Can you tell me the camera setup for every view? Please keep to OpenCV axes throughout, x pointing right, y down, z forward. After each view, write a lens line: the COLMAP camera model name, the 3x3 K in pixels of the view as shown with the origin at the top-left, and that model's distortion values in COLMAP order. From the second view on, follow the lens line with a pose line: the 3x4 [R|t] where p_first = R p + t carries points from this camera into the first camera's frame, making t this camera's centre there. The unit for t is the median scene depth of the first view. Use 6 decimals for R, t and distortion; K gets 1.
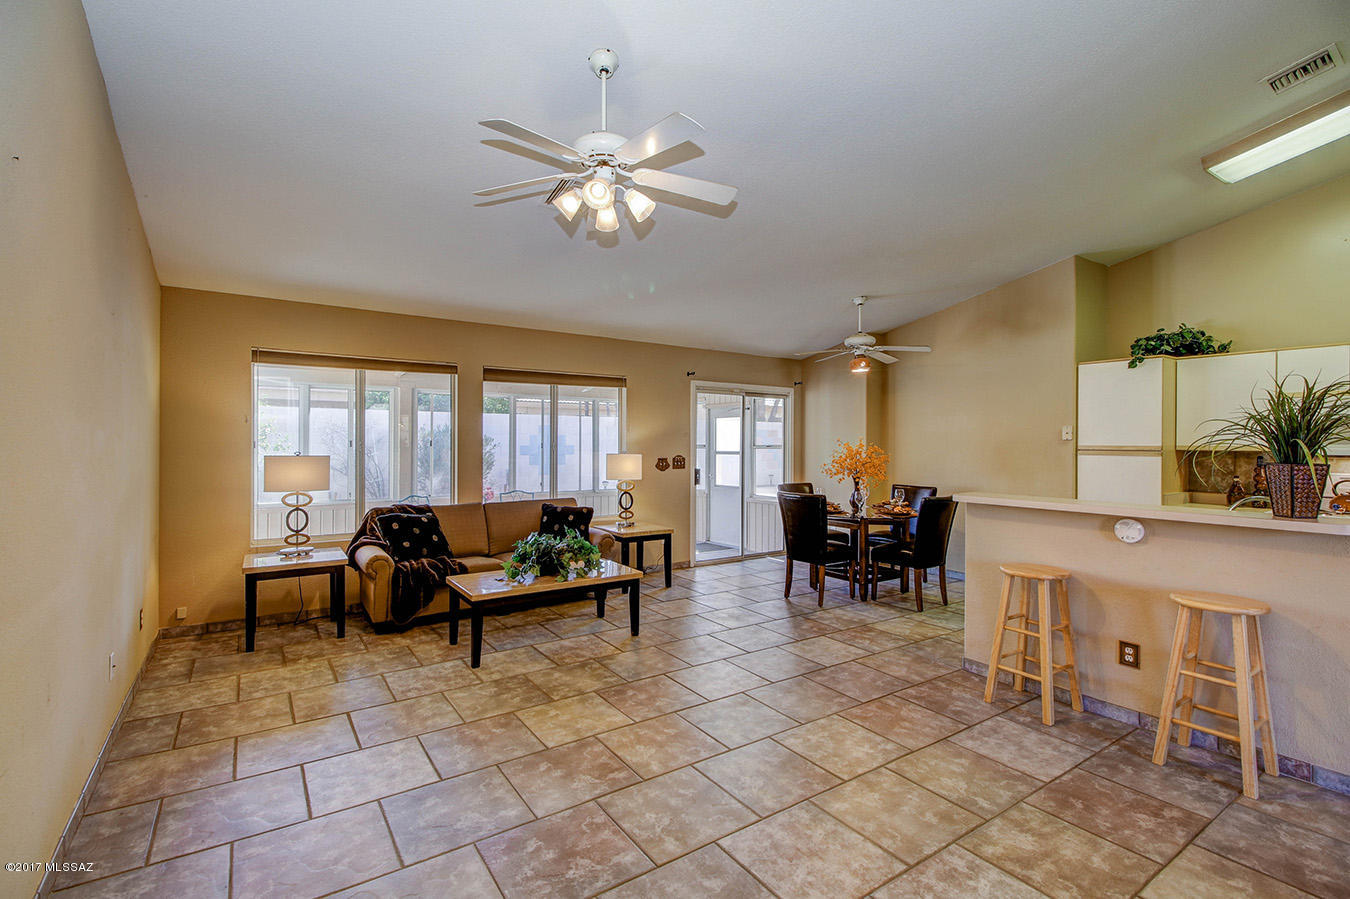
lens RADIAL K [[615.2, 0, 670.0], [0, 615.2, 441.1], [0, 0, 1]] dist [0.017327, -0.003868]
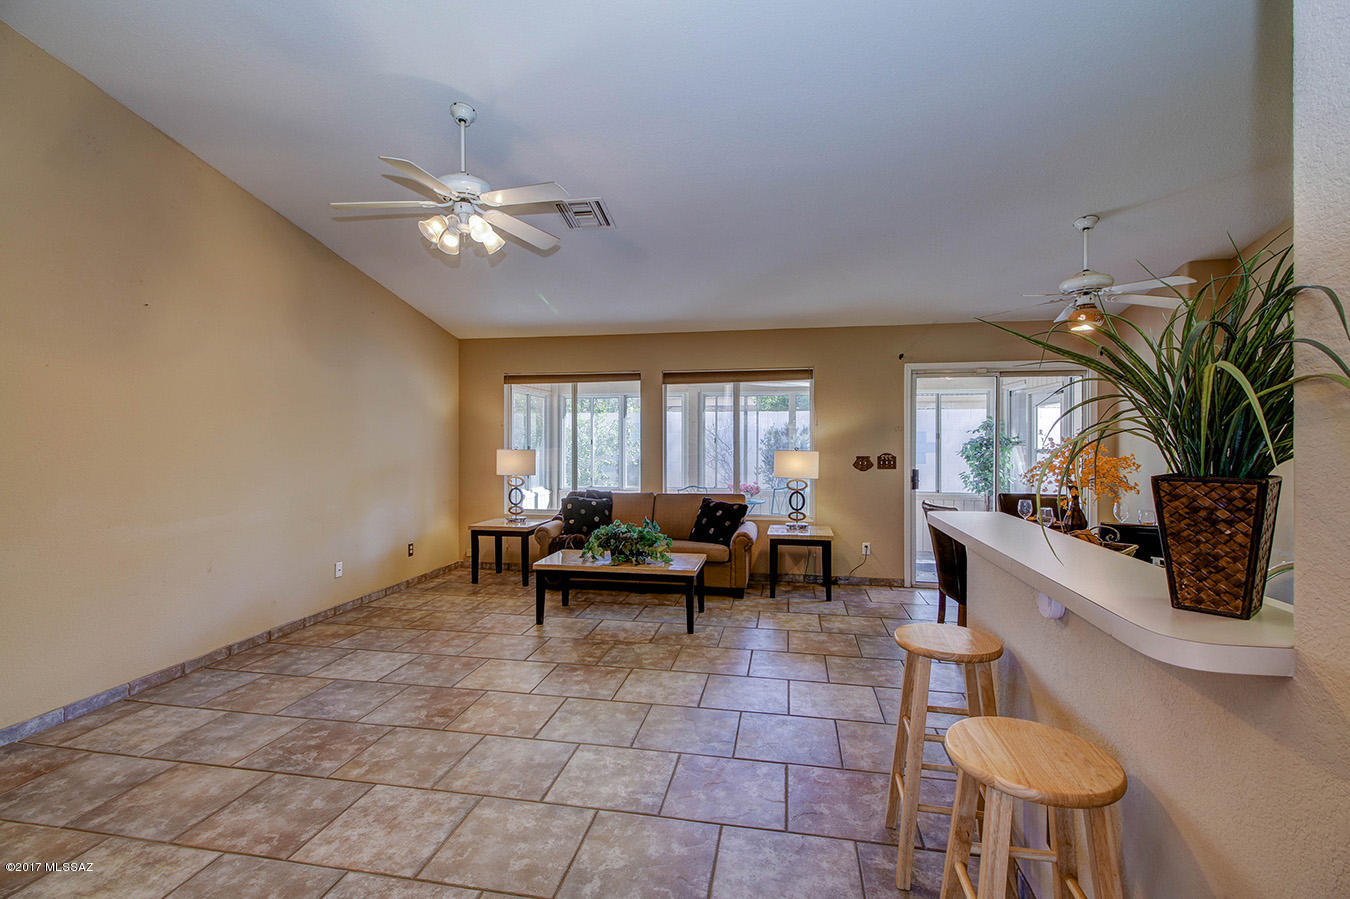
lens RADIAL K [[615.2, 0, 675.8], [0, 615.2, 442.7], [0, 0, 1]] dist [0.017327, -0.003868]
pose [[0.709668, -0.002838, -0.704531, 0.701166], [0.006761, 0.999973, 0.002783, 0.006938], [0.704504, -0.006738, 0.709668, 0.316132]]
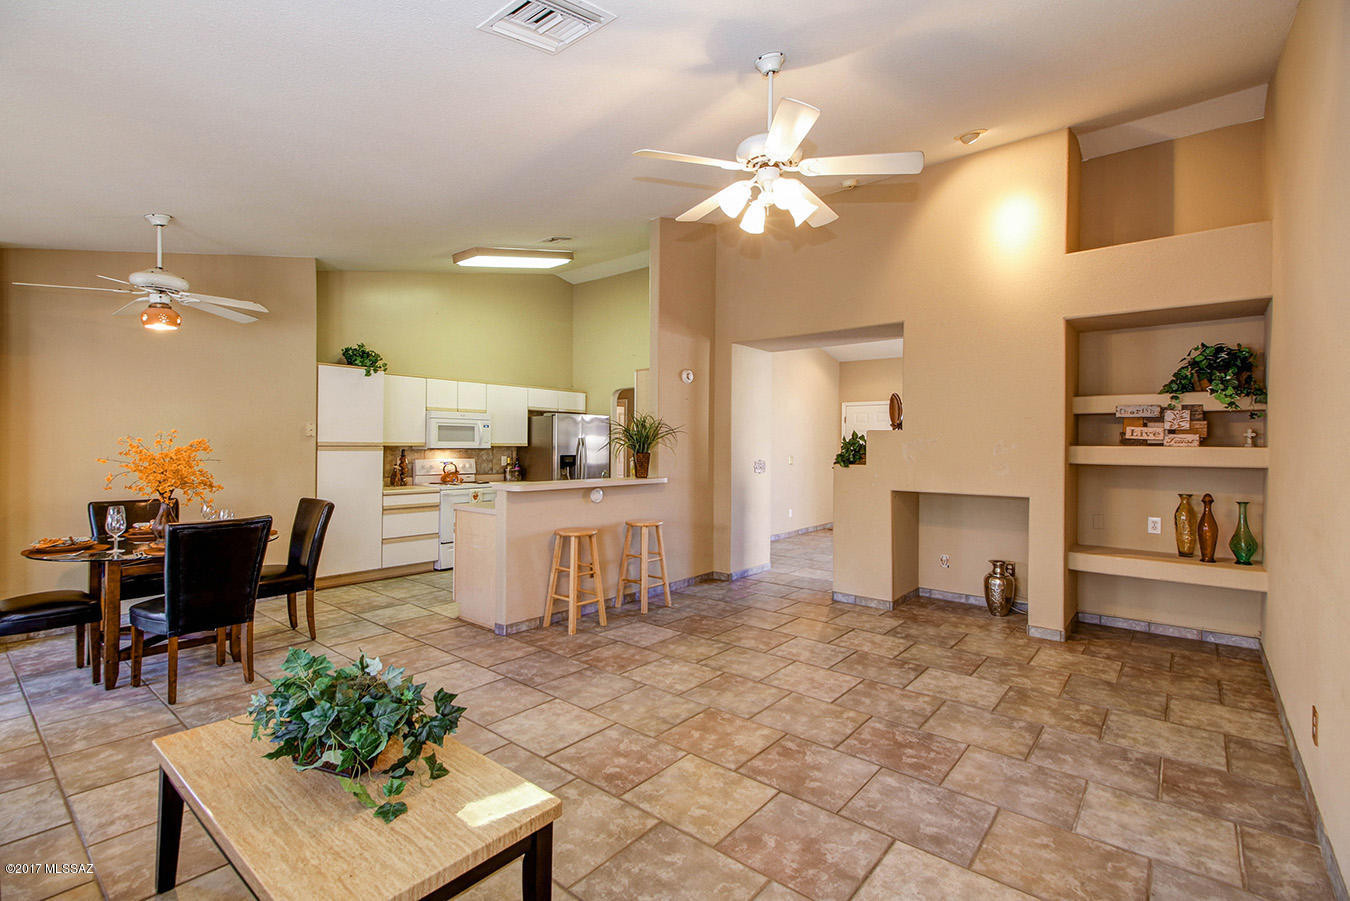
lens RADIAL K [[615.2, 0, 676.6], [0, 615.2, 446.8], [0, 0, 1]] dist [0.017327, -0.003868]
pose [[-0.274087, -0.012074, 0.961629, -0.711640], [-0.012121, 0.999885, 0.009100, -0.001922], [-0.961629, -0.009162, -0.274202, 0.985721]]
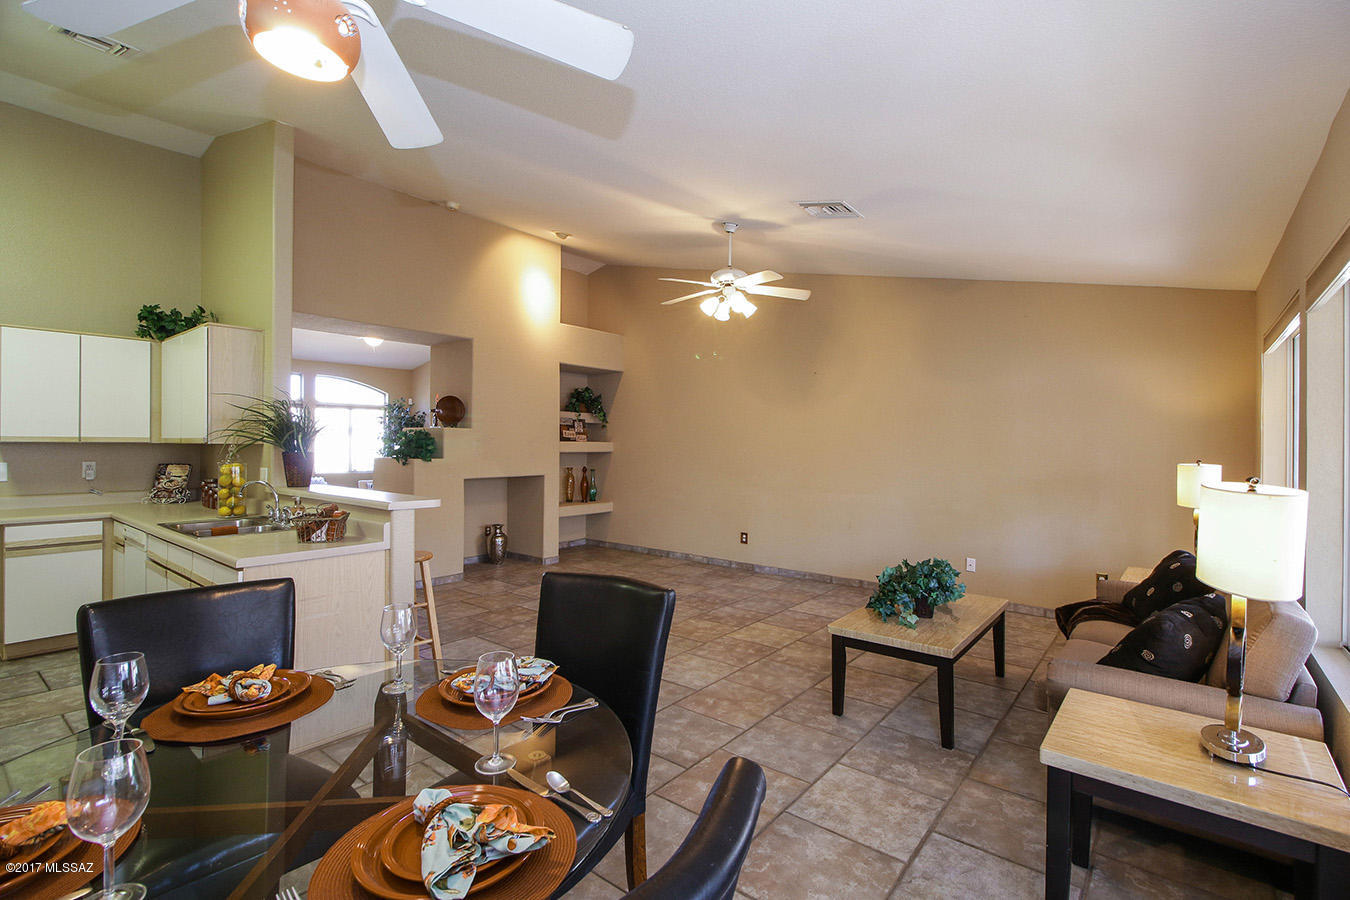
lens RADIAL K [[615.2, 0, 667.4], [0, 615.2, 444.1], [0, 0, 1]] dist [0.017327, -0.003868]
pose [[-0.960052, -0.014350, -0.279453, 0.377856], [-0.013742, 0.999897, -0.004134, 0.008663], [0.279483, -0.000129, -0.960151, 1.830386]]
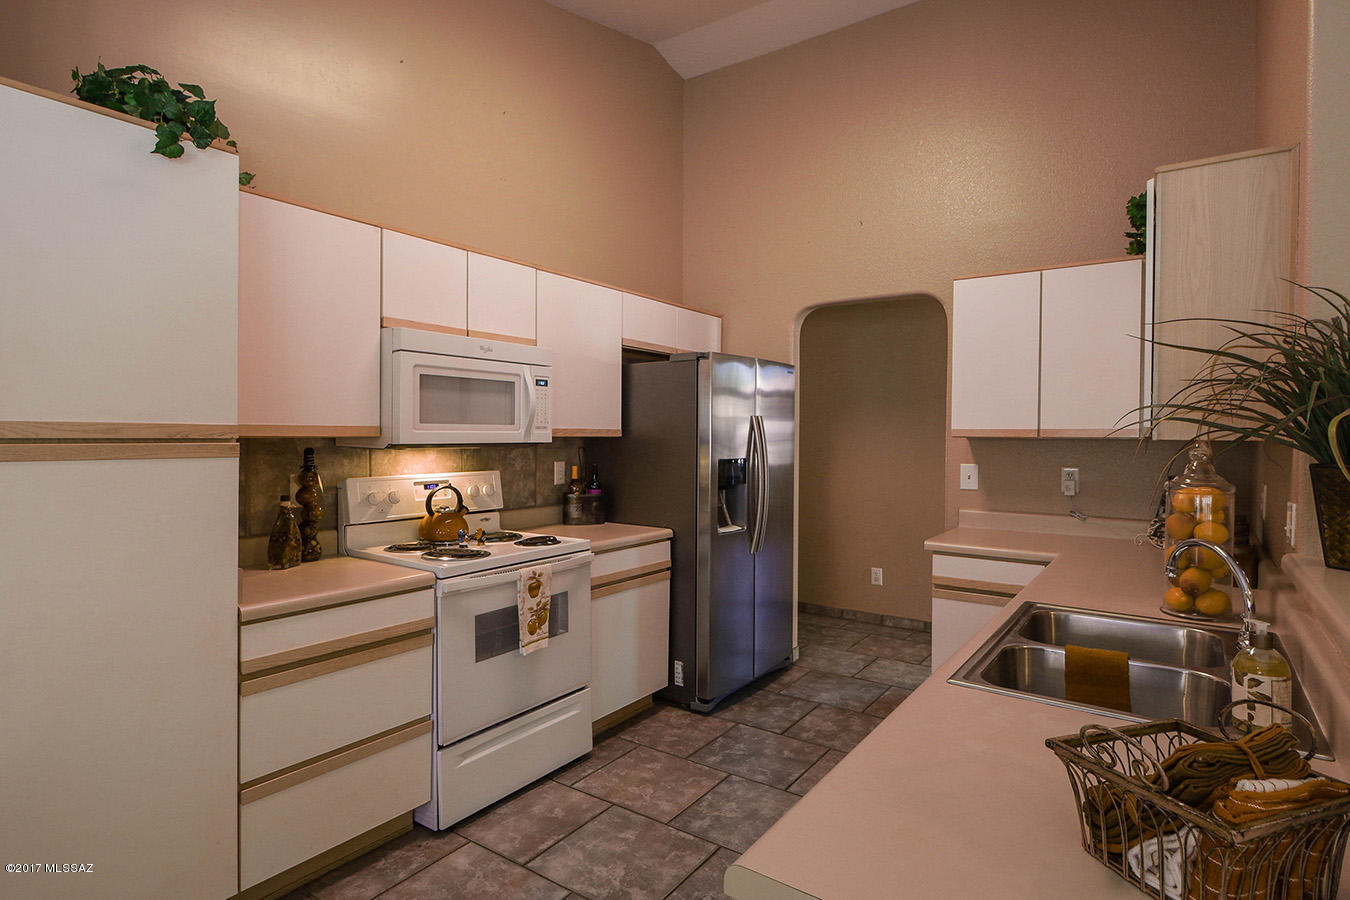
lens RADIAL K [[714.5, 0, 679.9], [0, 714.5, 442.3], [0, 0, 1]] dist [0.003076, 0.000271]
pose [[-0.355019, -0.019633, 0.934653, 0.445028], [-0.010055, 0.999802, 0.017182, 0.010495], [-0.934805, -0.003298, -0.355146, 1.165065]]
